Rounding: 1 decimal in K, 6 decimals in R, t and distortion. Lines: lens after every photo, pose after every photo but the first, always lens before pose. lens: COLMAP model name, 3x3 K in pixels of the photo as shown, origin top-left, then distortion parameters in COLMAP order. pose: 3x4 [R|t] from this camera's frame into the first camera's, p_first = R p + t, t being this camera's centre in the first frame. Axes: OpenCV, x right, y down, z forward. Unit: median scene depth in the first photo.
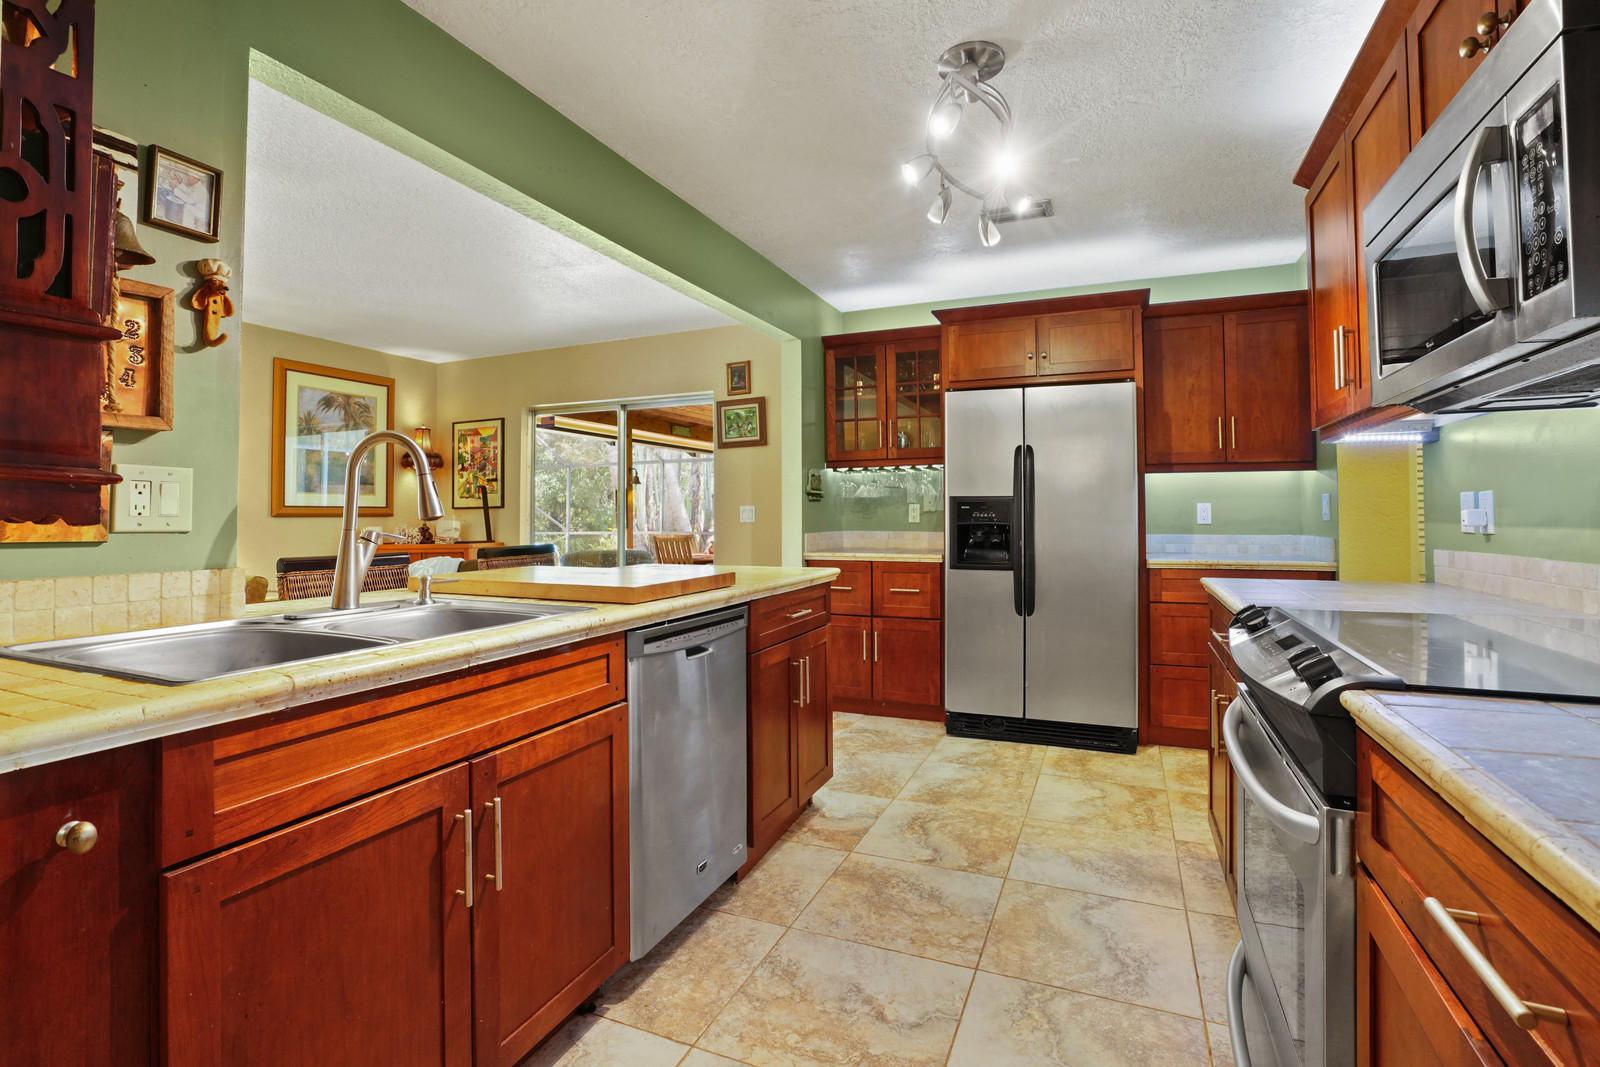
lens RADIAL K [[766.9, 0, 784.5], [0, 766.9, 522.6], [0, 0, 1]] dist [-0.037559, 0.009692]
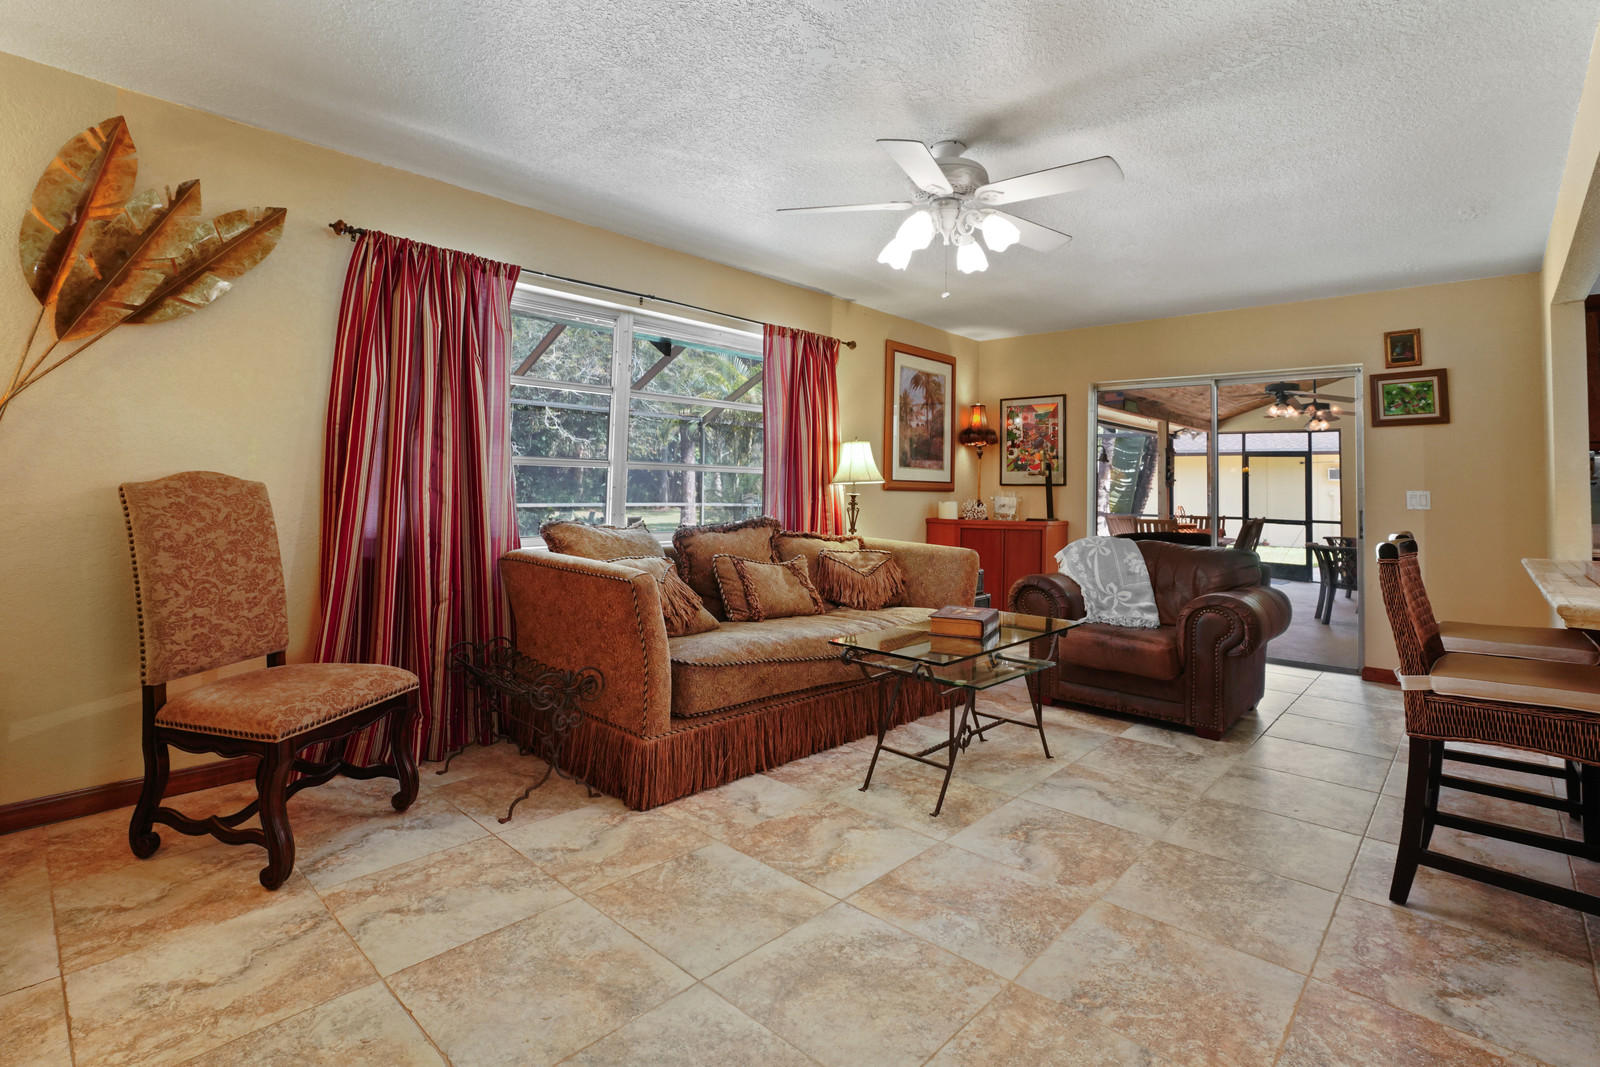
lens RADIAL K [[766.9, 0, 784.1], [0, 766.9, 440.6], [0, 0, 1]] dist [-0.037559, 0.009692]
pose [[0.946458, 0.007161, -0.322748, -0.456985], [-0.029486, 0.997493, -0.064336, -0.004040], [0.321478, 0.070408, 0.944296, -0.049803]]
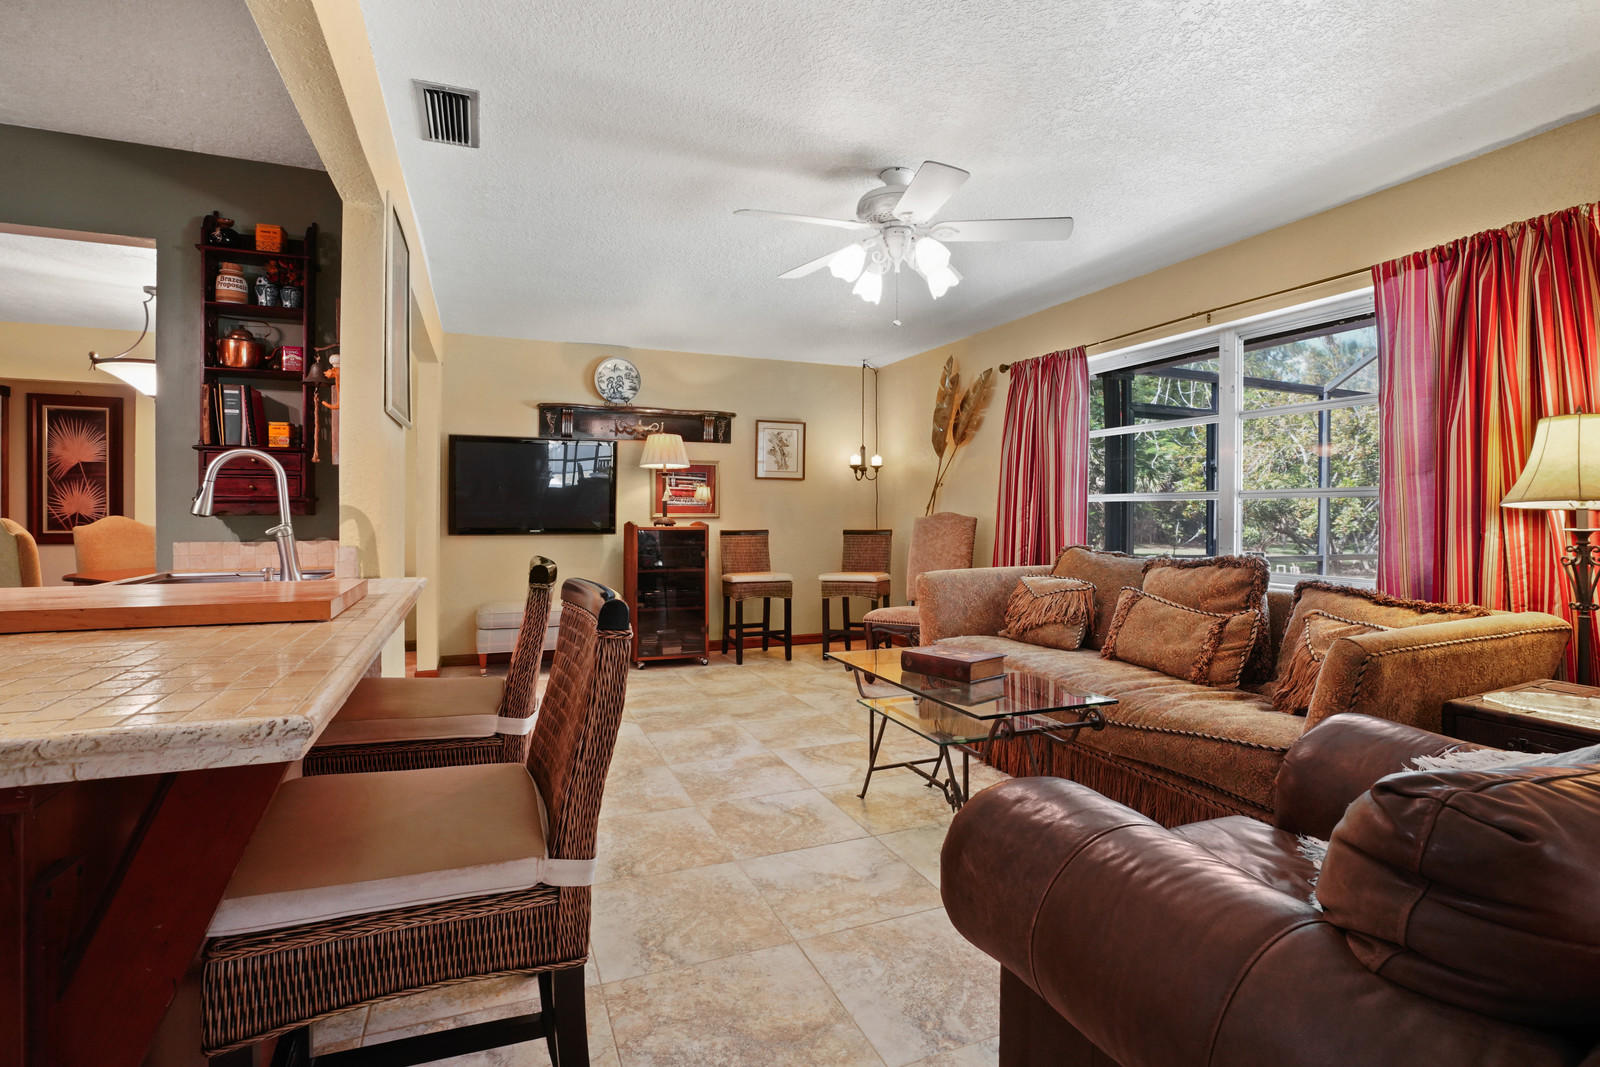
lens RADIAL K [[766.9, 0, 797.9], [0, 766.9, 518.2], [0, 0, 1]] dist [-0.037559, 0.009692]
pose [[-0.681529, 0.006312, -0.731764, -0.067491], [-0.009715, 0.999797, 0.017671, -0.013482], [0.731726, 0.019152, -0.681330, 0.834644]]
